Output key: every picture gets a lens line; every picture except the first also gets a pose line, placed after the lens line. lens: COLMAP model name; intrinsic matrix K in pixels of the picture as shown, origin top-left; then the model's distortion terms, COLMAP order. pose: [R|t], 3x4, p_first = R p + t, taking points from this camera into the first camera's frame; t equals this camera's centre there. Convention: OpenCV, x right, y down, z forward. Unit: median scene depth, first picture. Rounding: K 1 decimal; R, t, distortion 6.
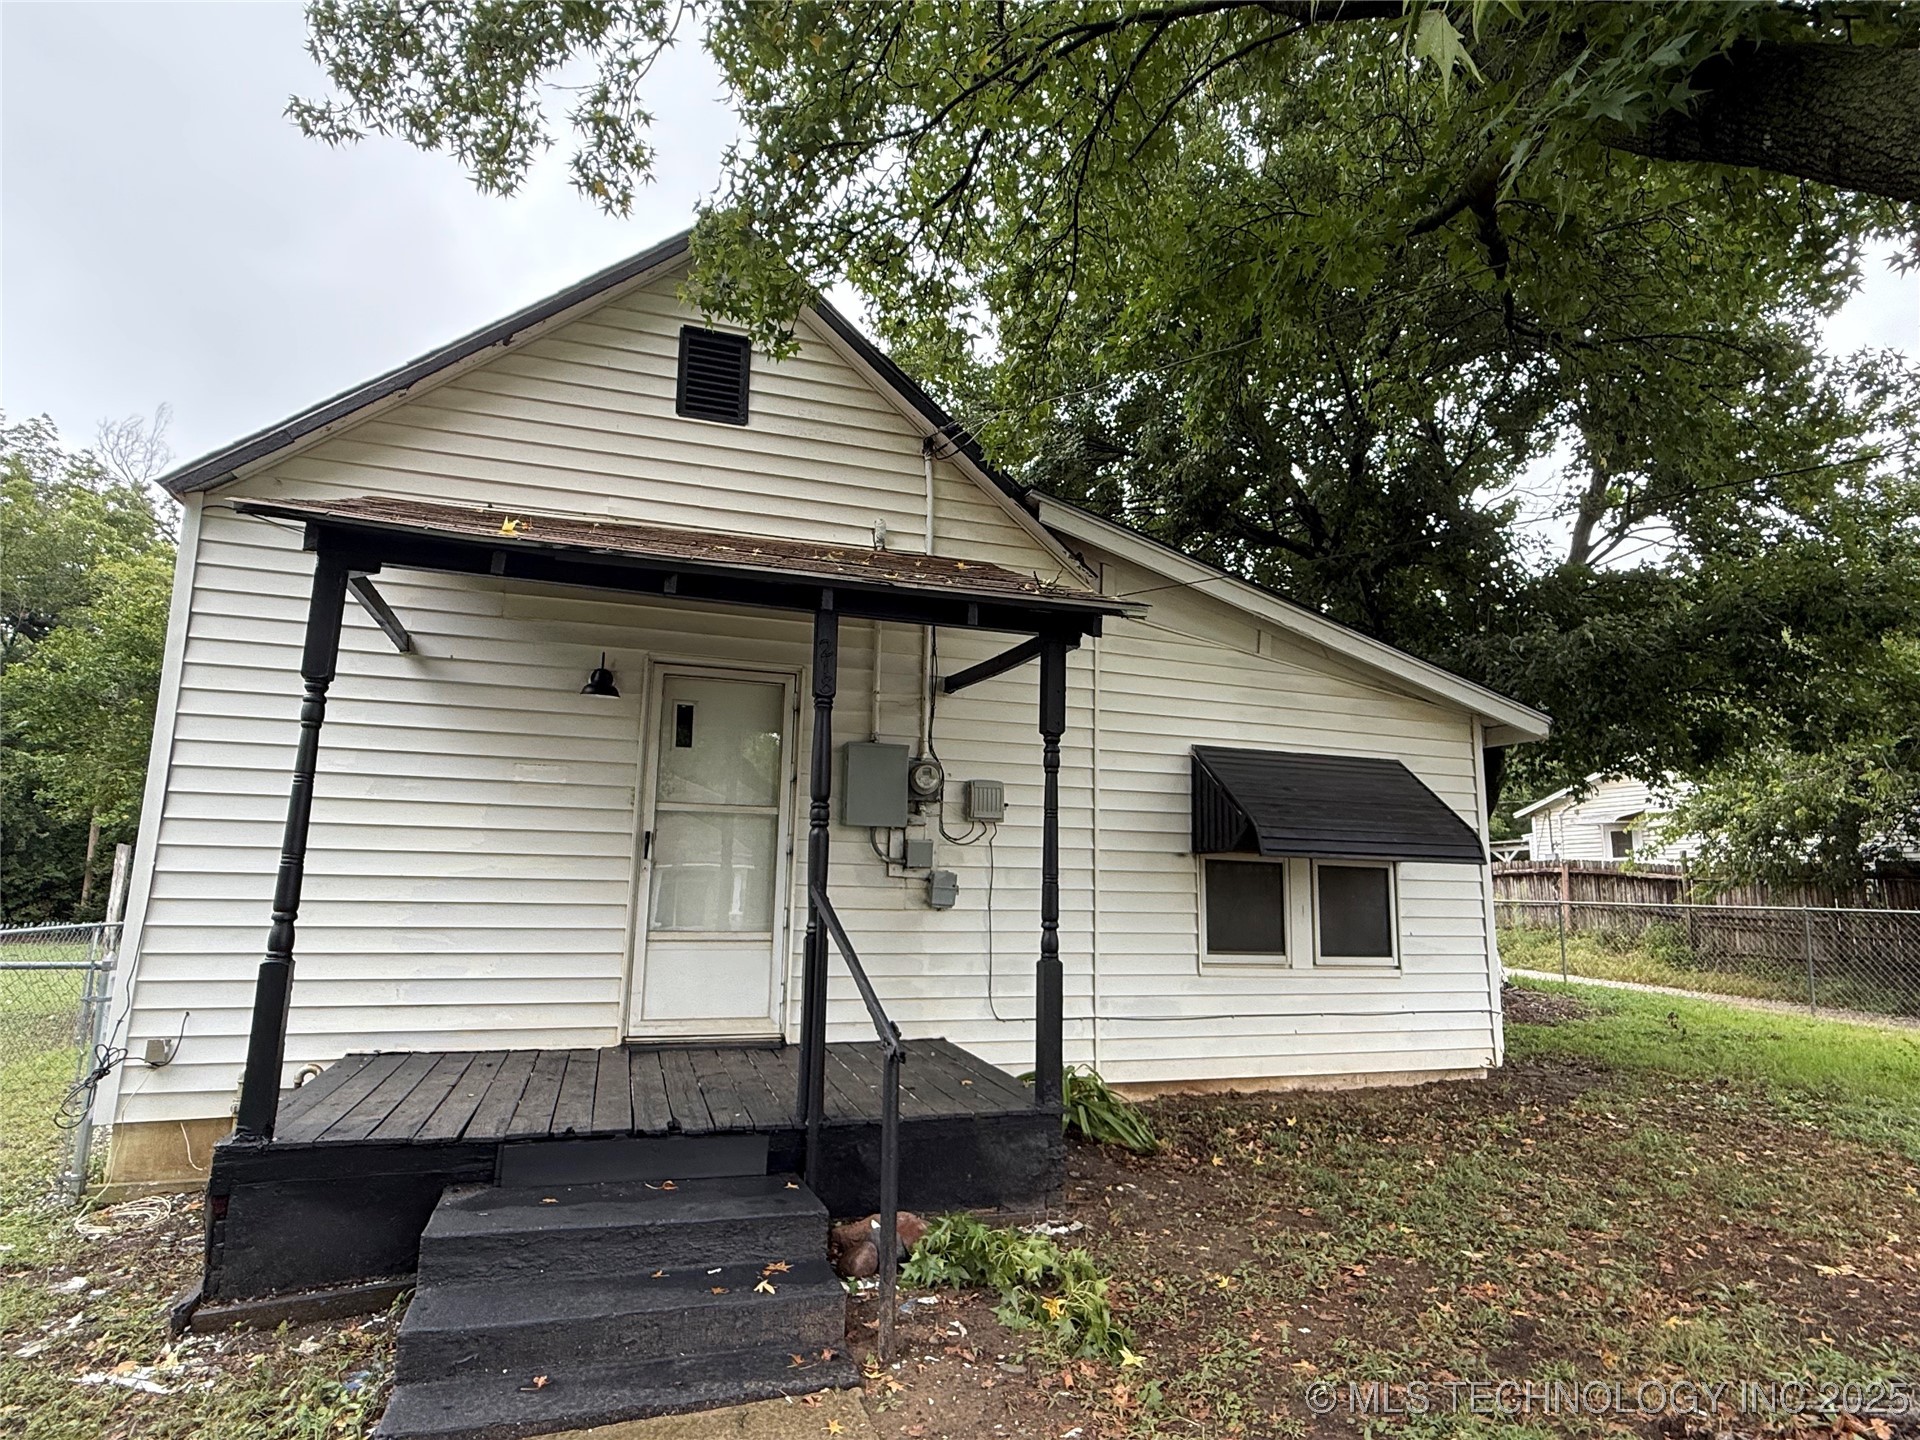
lens RADIAL K [[1055.1, 0, 960.0], [0, 1055.1, 720.0], [0, 0, 1]] dist [-0.004758, -0.000637]
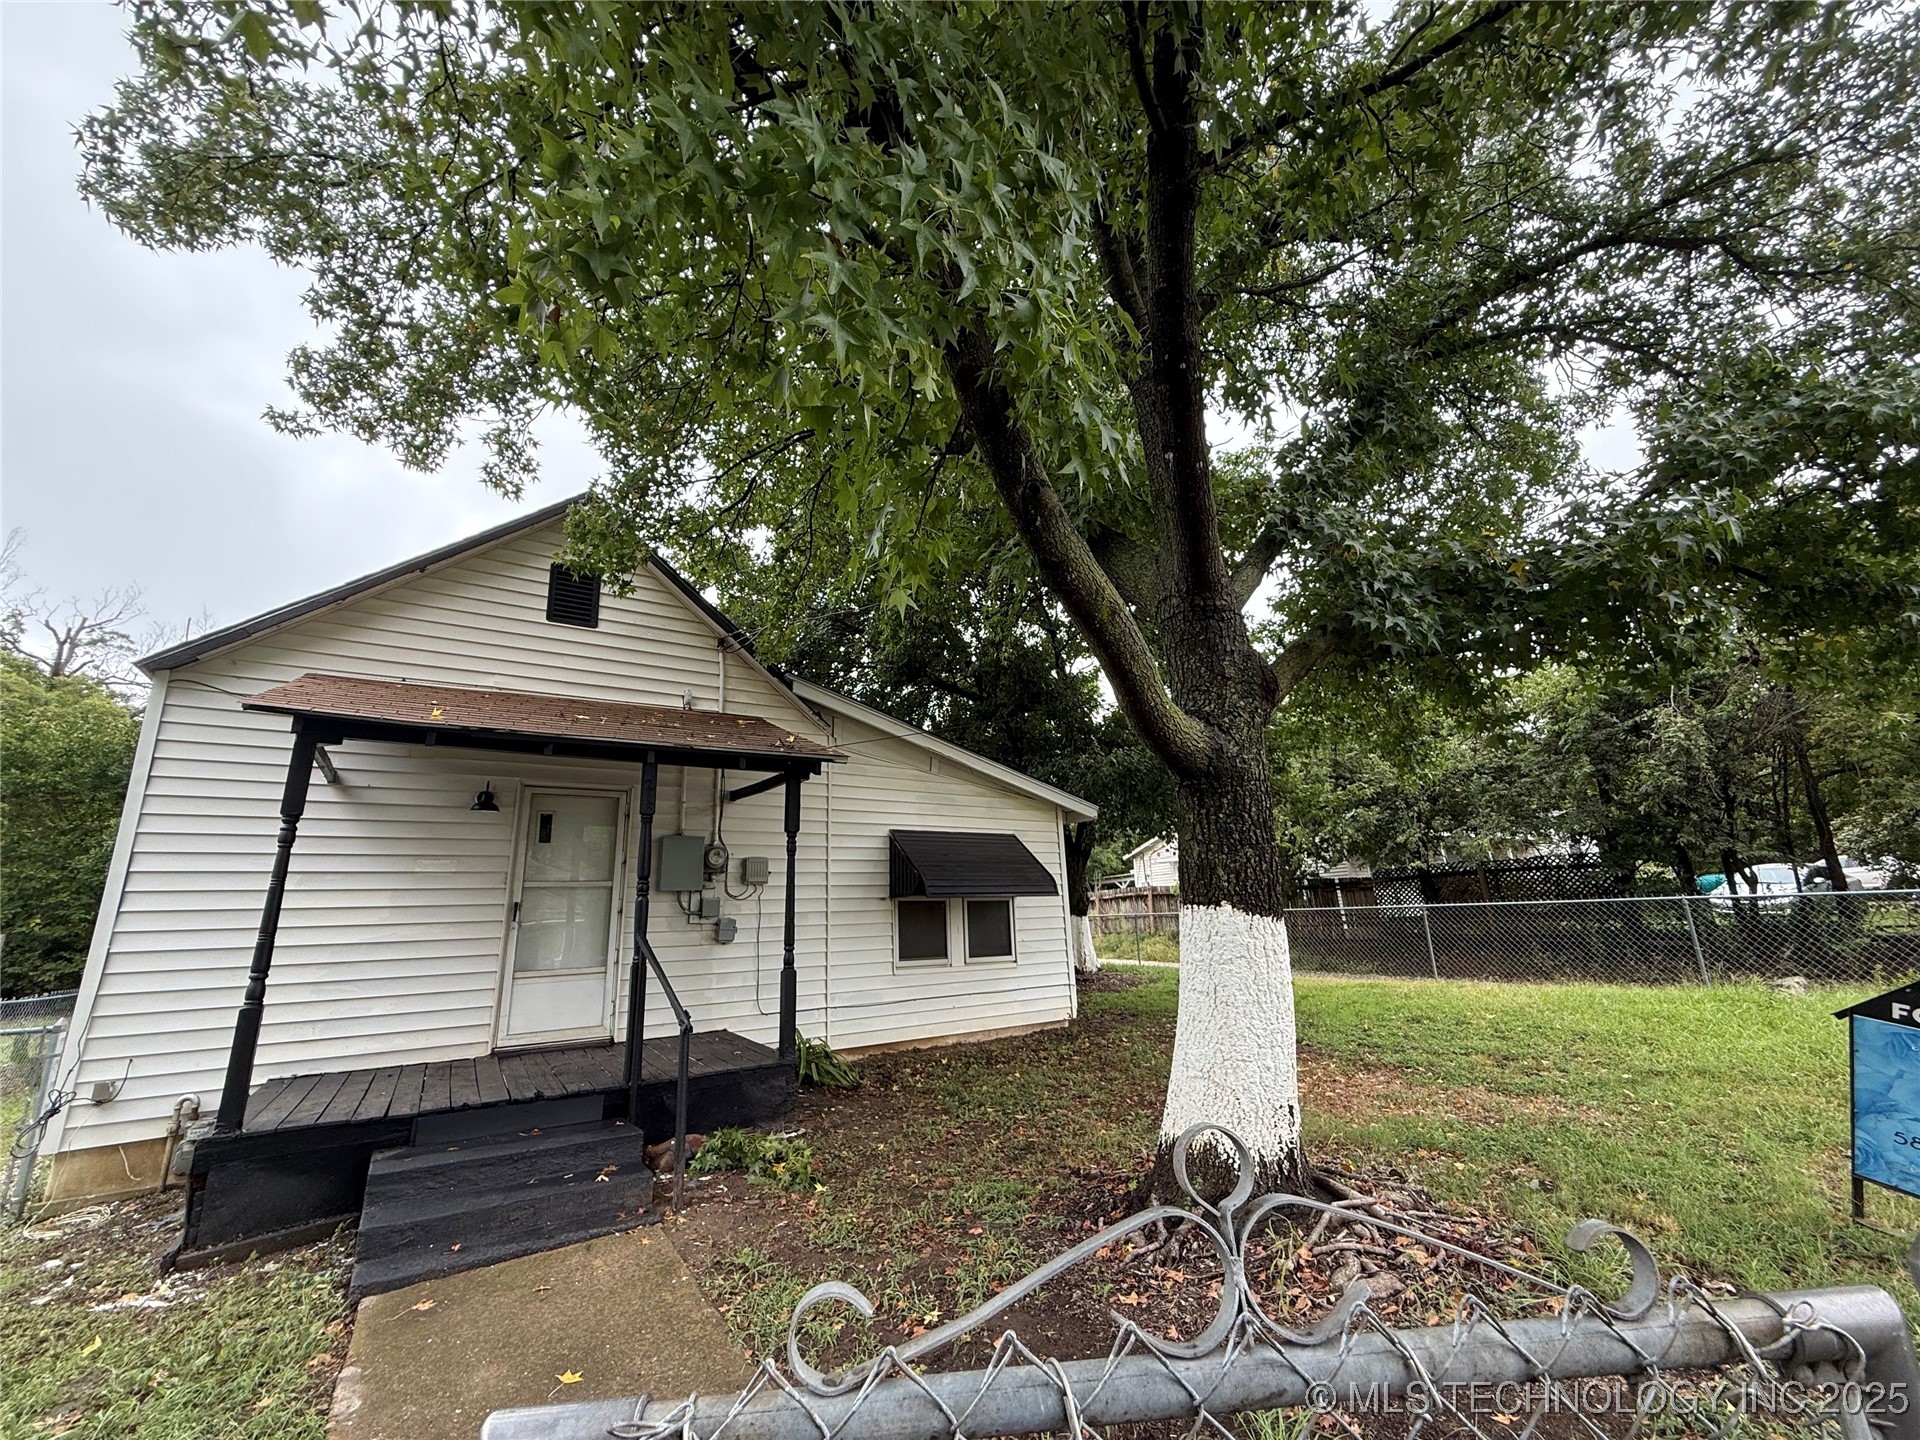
lens RADIAL K [[766.7, 0, 960.0], [0, 766.7, 720.0], [0, 0, 1]] dist [-0.001384, -0.000058]
pose [[0.966332, 0.008825, 0.257146, 0.026112], [0.016667, 0.995166, -0.096786, -0.035730], [-0.256757, 0.097813, 0.961514, -0.224833]]
